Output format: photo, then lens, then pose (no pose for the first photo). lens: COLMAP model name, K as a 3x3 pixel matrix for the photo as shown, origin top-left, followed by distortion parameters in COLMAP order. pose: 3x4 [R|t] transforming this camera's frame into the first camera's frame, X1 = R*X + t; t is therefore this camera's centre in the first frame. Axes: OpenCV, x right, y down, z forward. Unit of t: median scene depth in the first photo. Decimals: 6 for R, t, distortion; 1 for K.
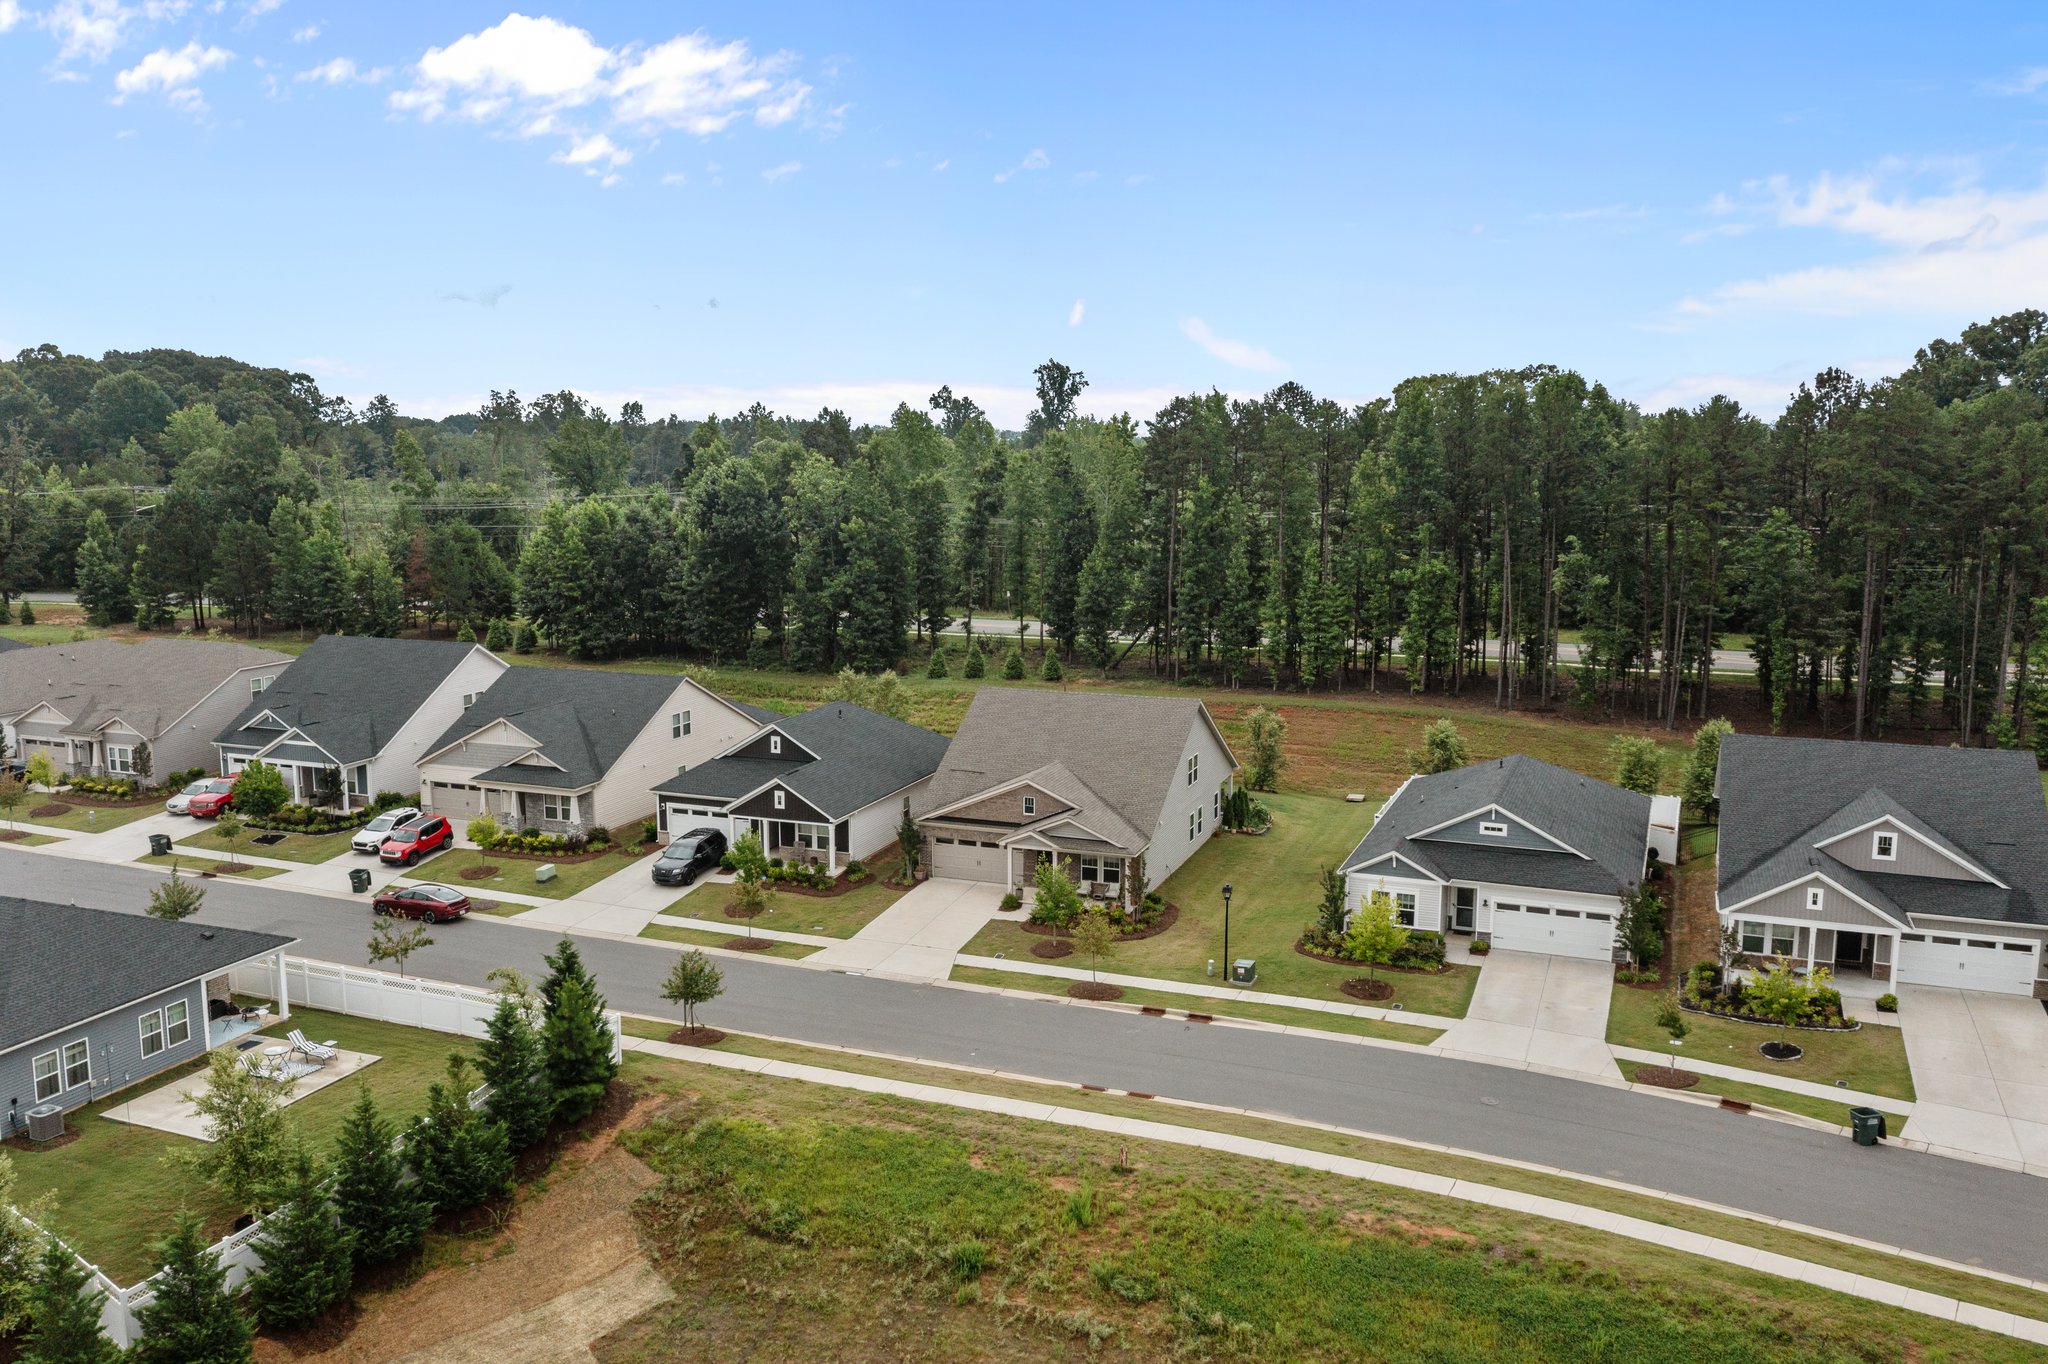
lens RADIAL K [[1613.7, 0, 1021.7], [0, 1613.7, 681.4], [0, 0, 1]] dist [-0.006976, 0.000875]
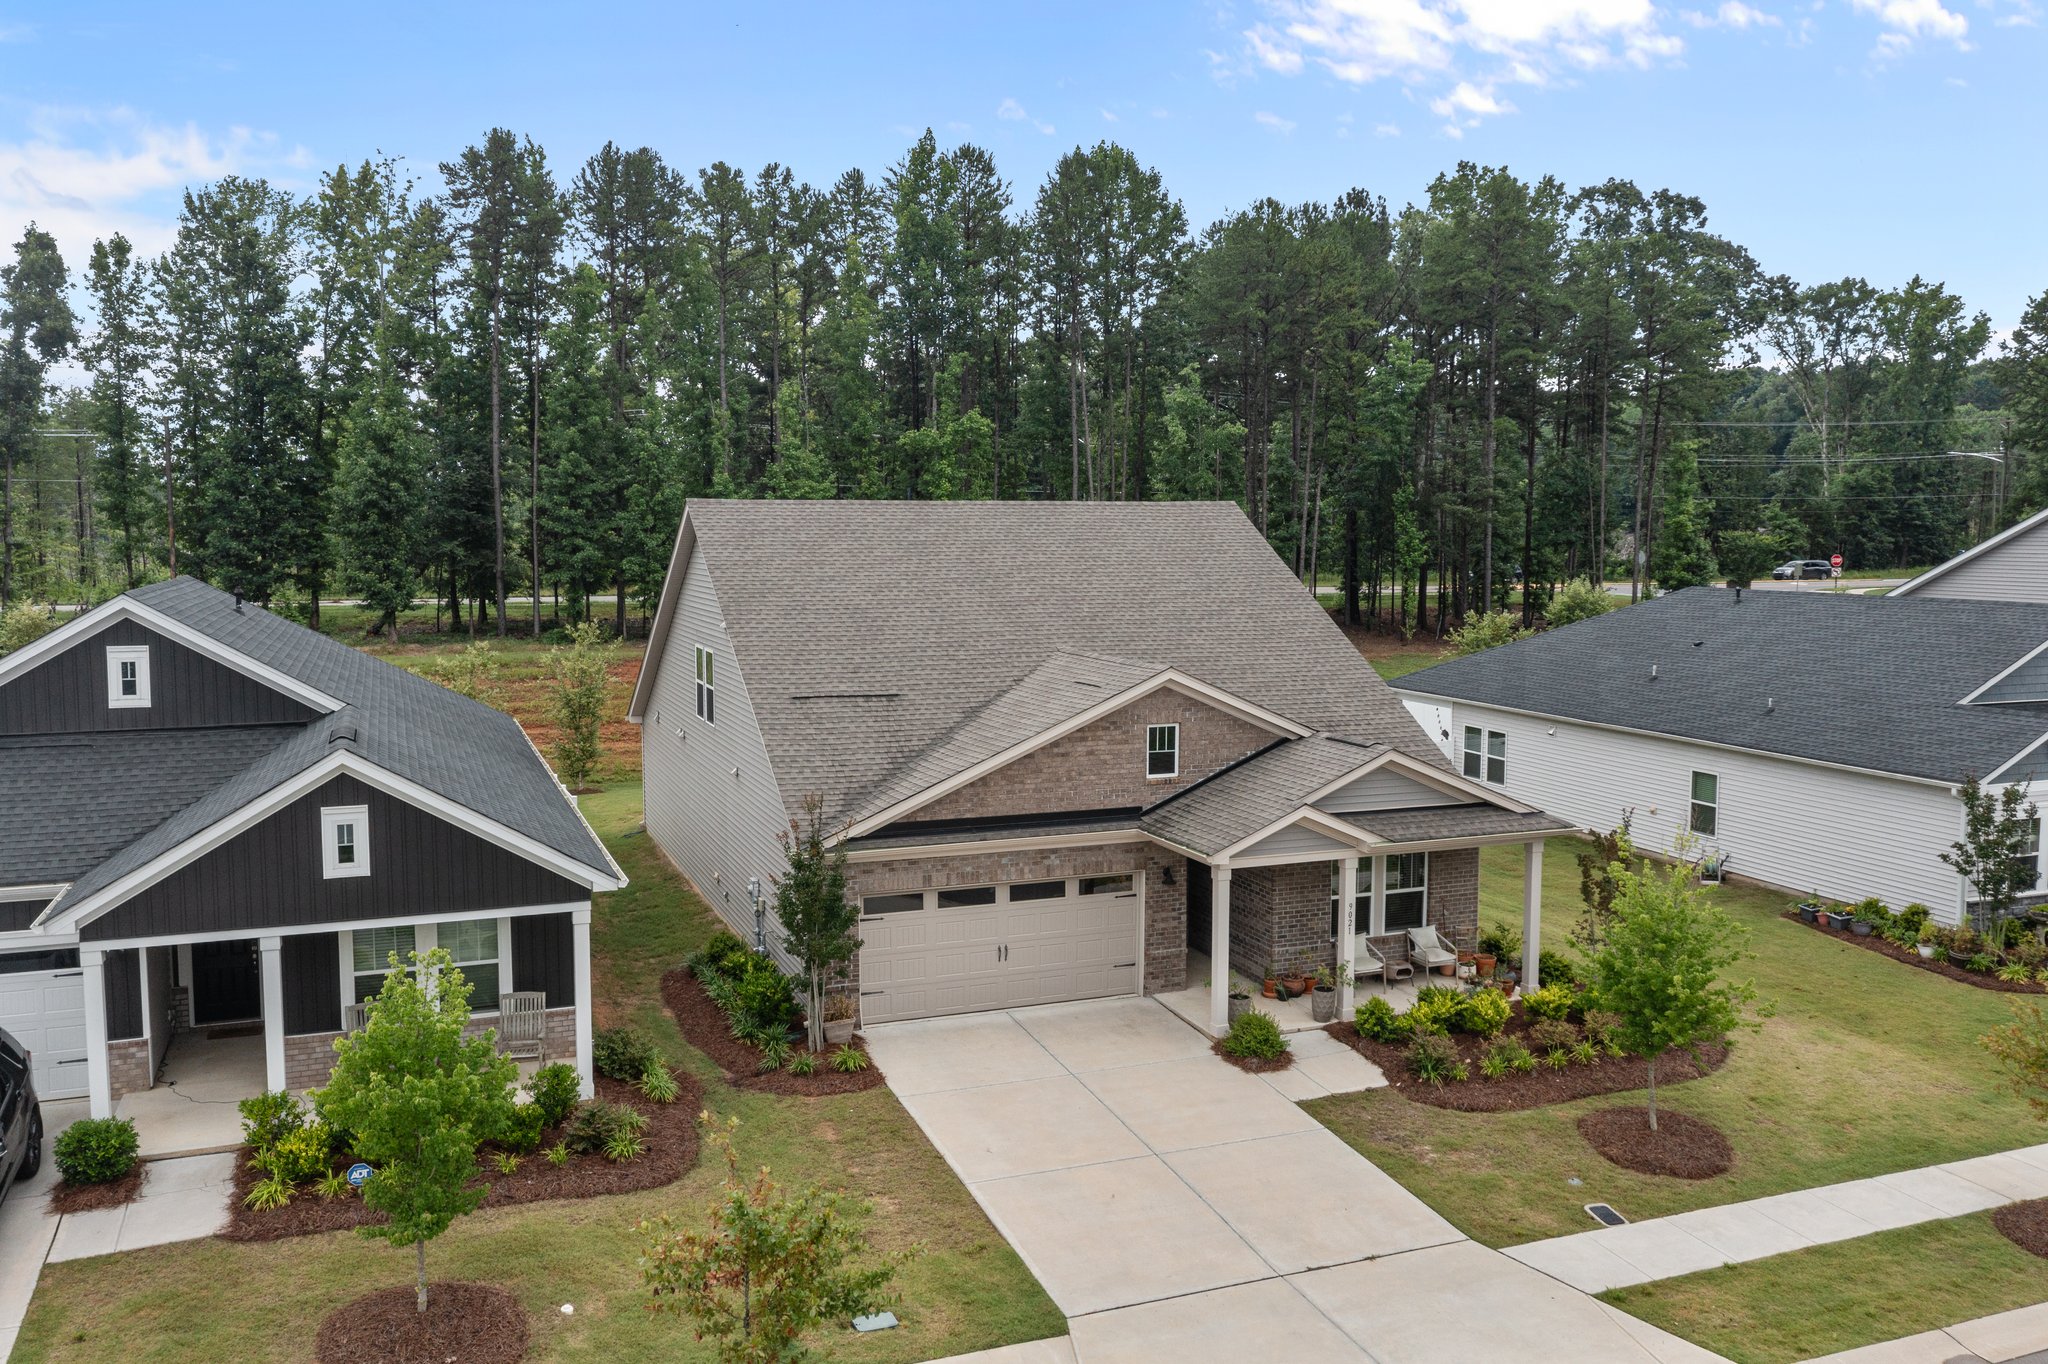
lens RADIAL K [[1613.7, 0, 1021.7], [0, 1613.7, 681.4], [0, 0, 1]] dist [-0.006976, 0.000875]
pose [[0.740277, -0.063416, 0.669304, -0.236042], [0.101149, 0.994715, -0.017625, 0.063546], [-0.664649, 0.080747, 0.742780, 0.743460]]
